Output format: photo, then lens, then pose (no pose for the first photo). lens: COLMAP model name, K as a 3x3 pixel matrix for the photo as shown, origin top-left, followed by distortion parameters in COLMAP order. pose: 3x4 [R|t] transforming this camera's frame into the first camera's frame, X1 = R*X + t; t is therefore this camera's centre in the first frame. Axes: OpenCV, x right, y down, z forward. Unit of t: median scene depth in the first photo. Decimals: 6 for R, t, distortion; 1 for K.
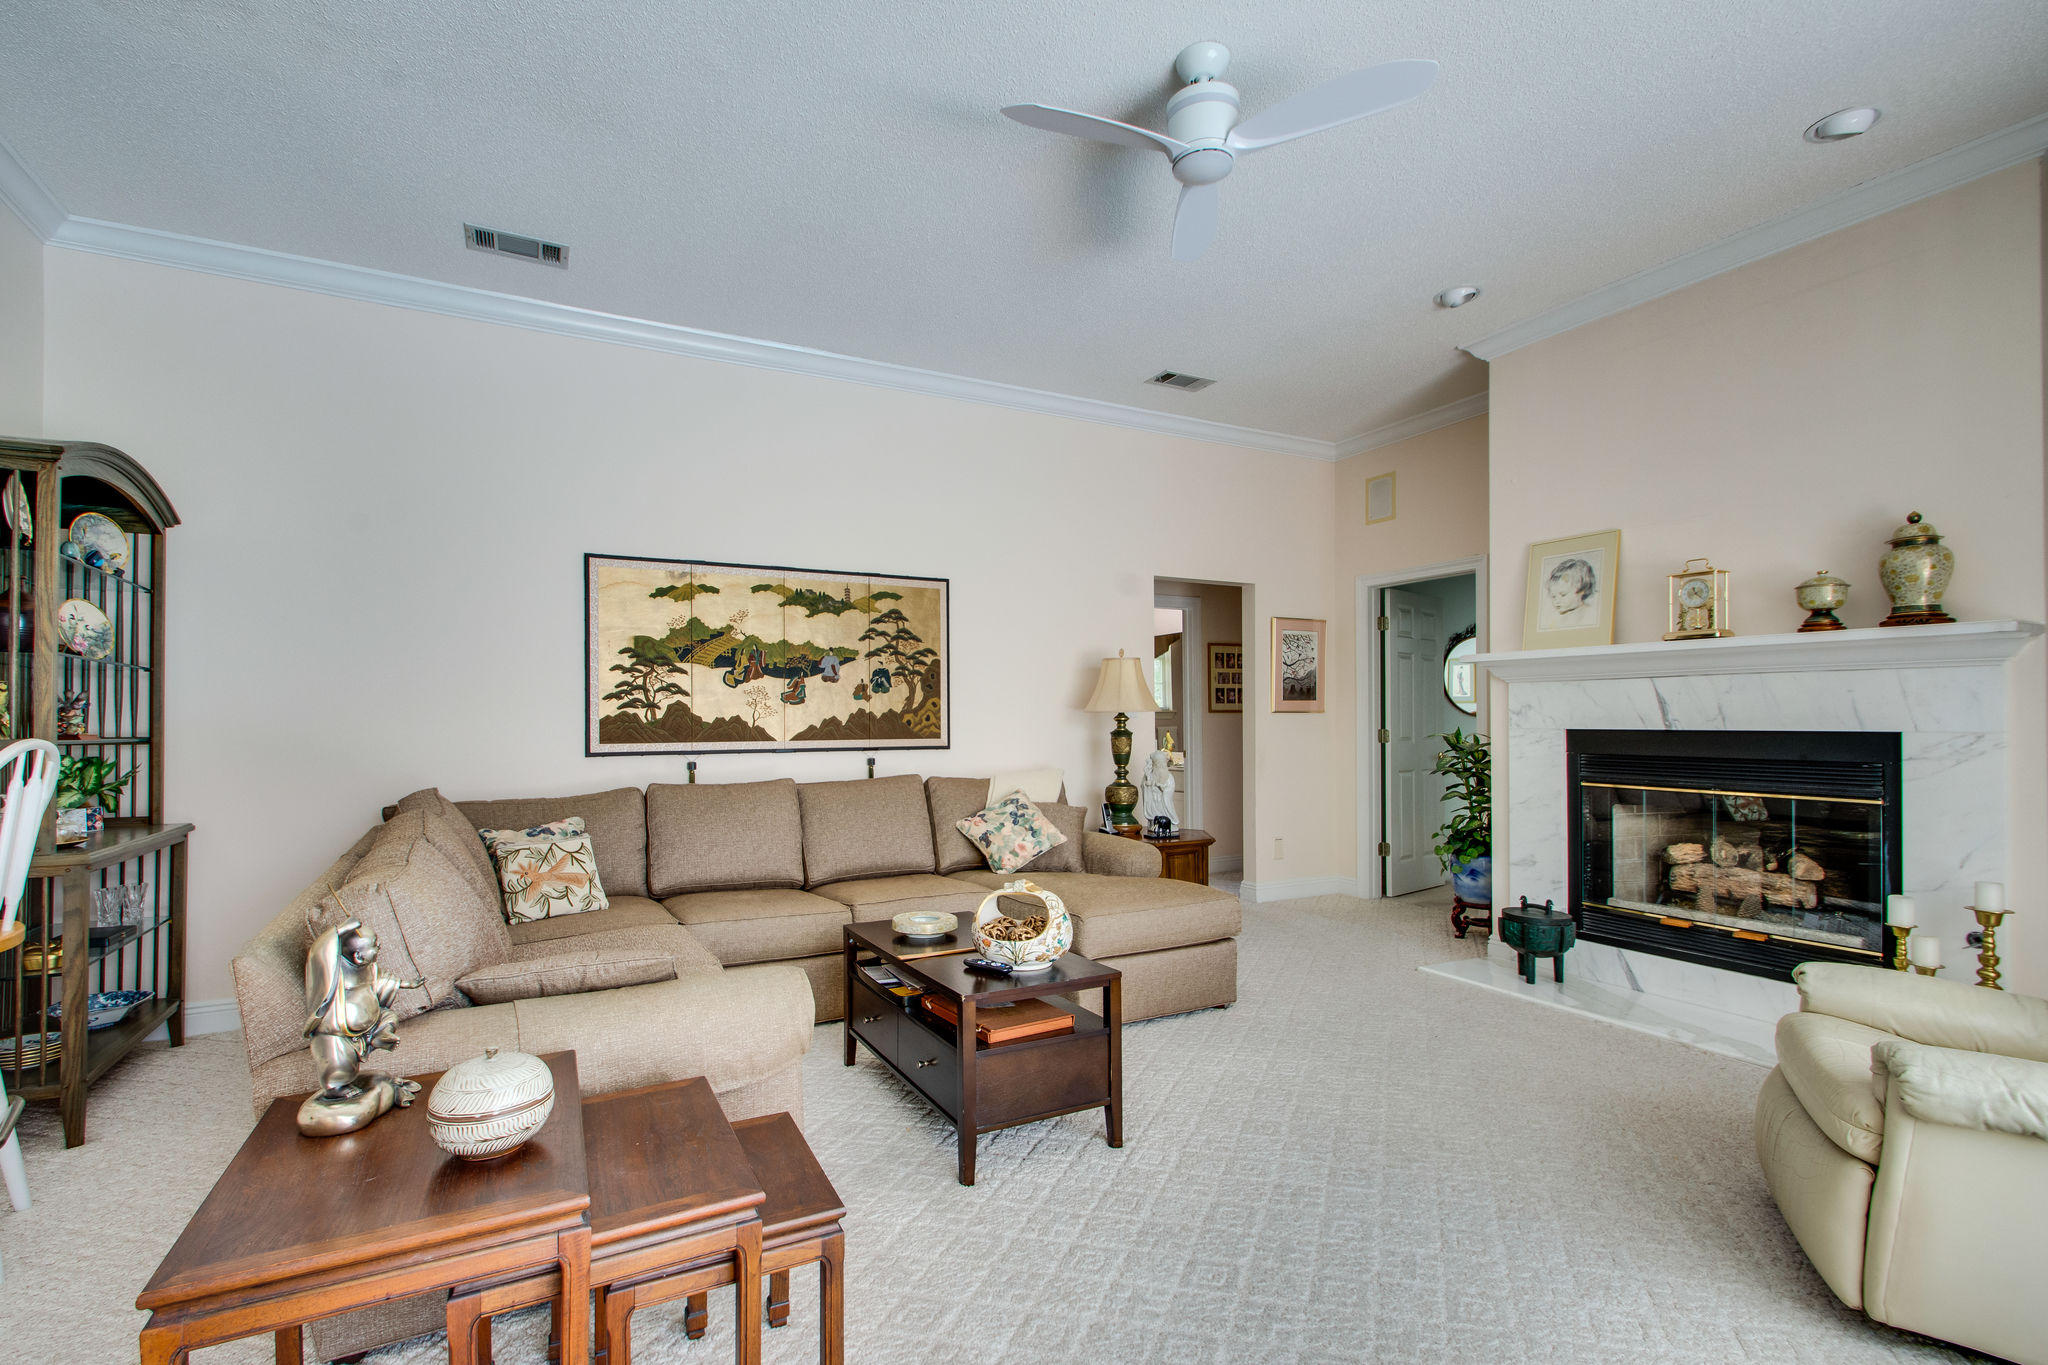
lens RADIAL K [[918.6, 0, 1018.4], [0, 918.6, 728.4], [0, 0, 1]] dist [0.030245, -0.012449]
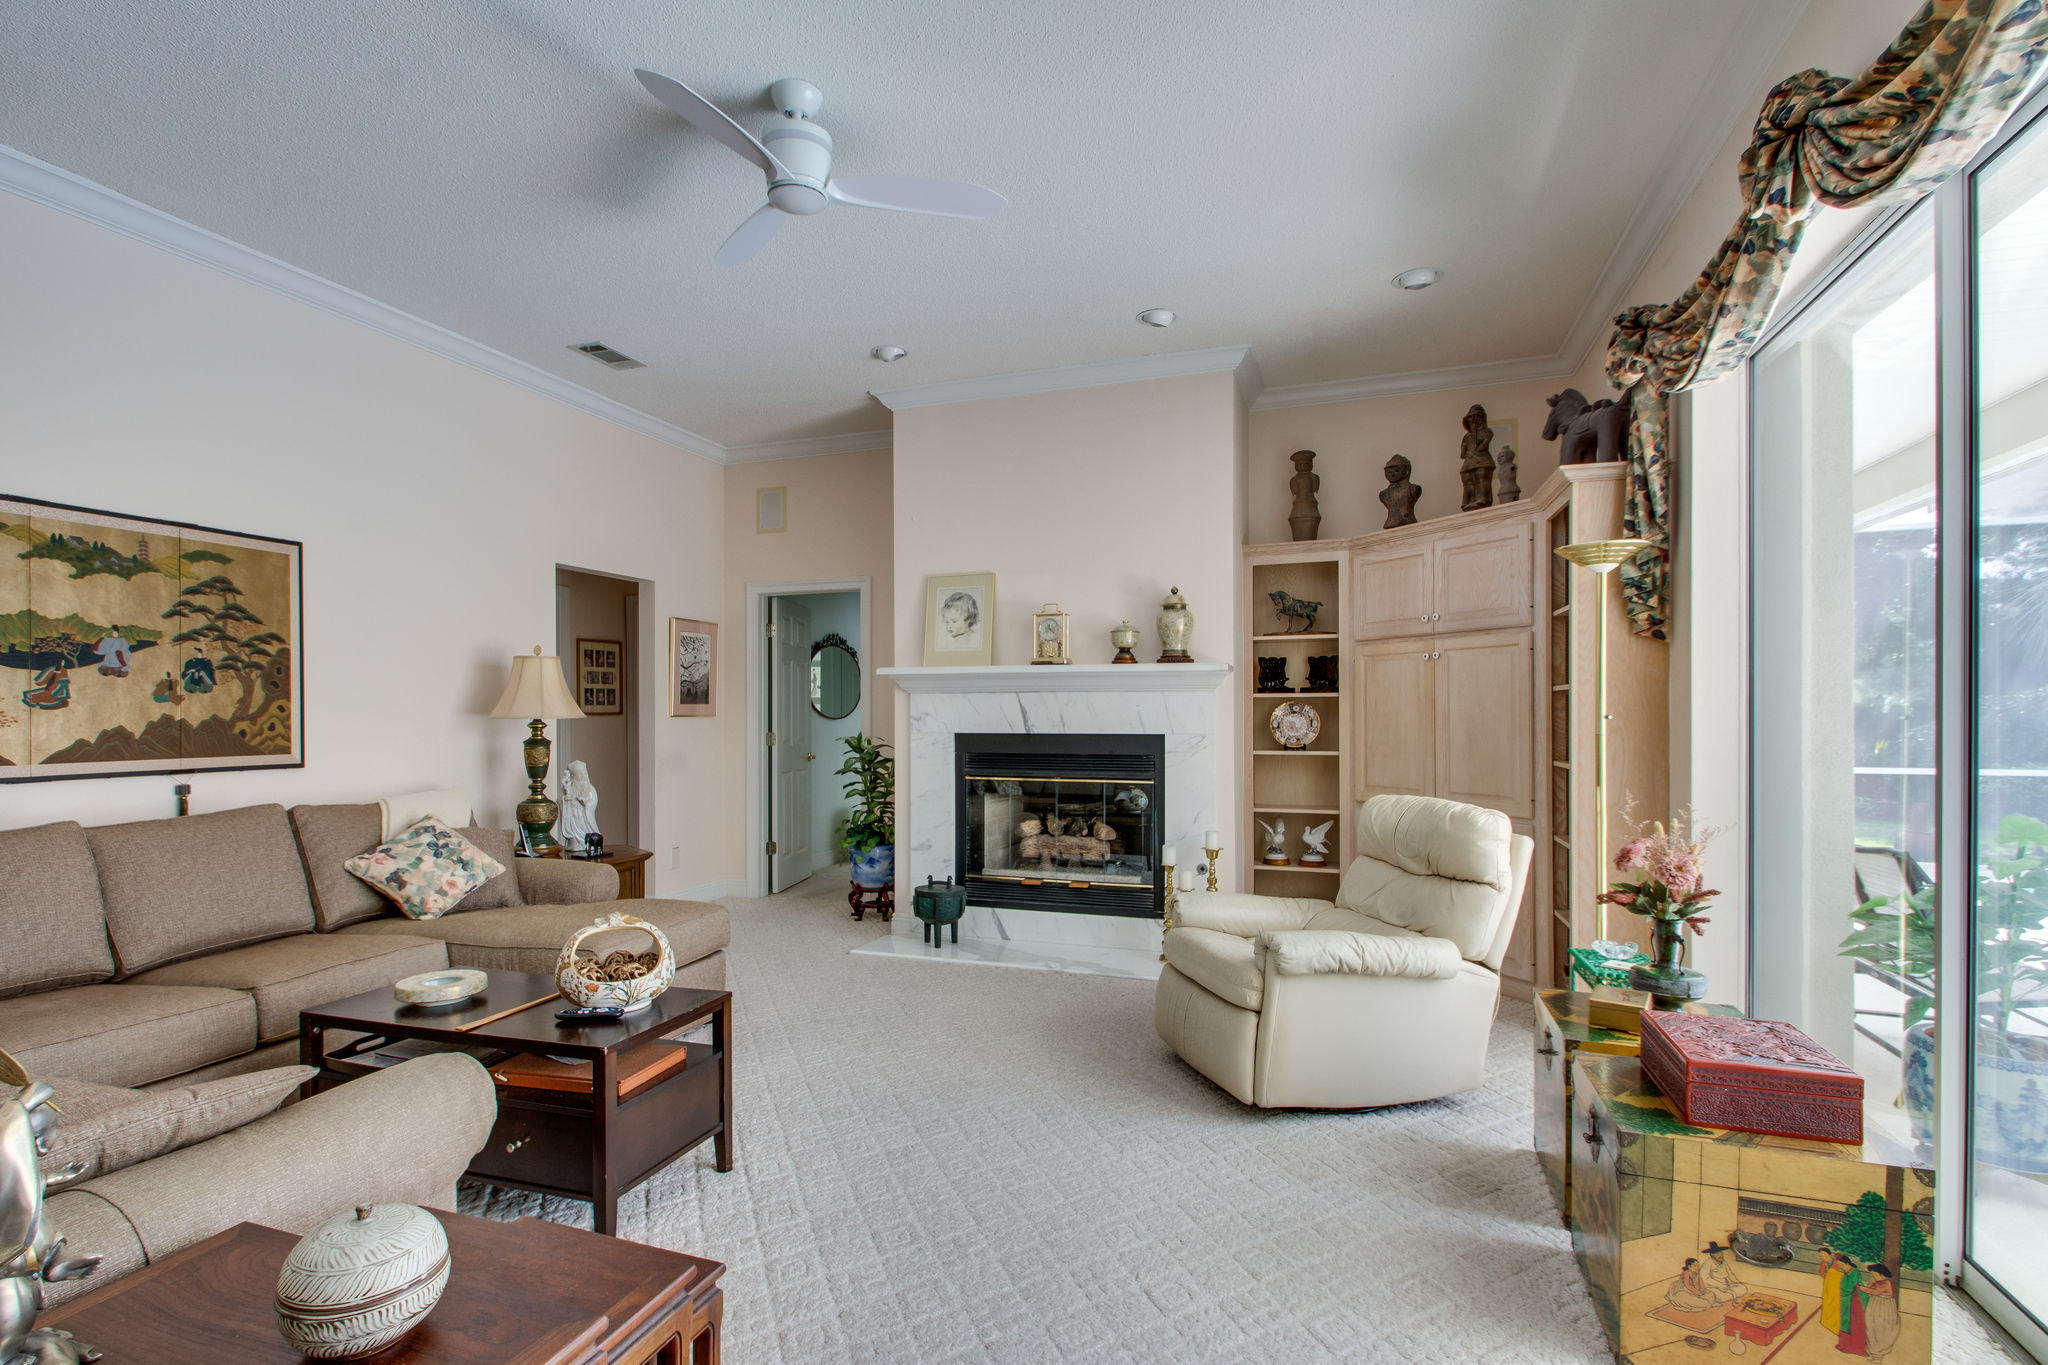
lens RADIAL K [[1008.5, 0, 944.4], [0, 1008.5, 733.2], [0, 0, 1]] dist [0.017561, 0.000004]
pose [[0.746338, -0.013724, 0.665426, -0.260510], [0.006522, 0.999890, 0.013306, -0.014728], [-0.665535, -0.005590, 0.746346, 0.027775]]
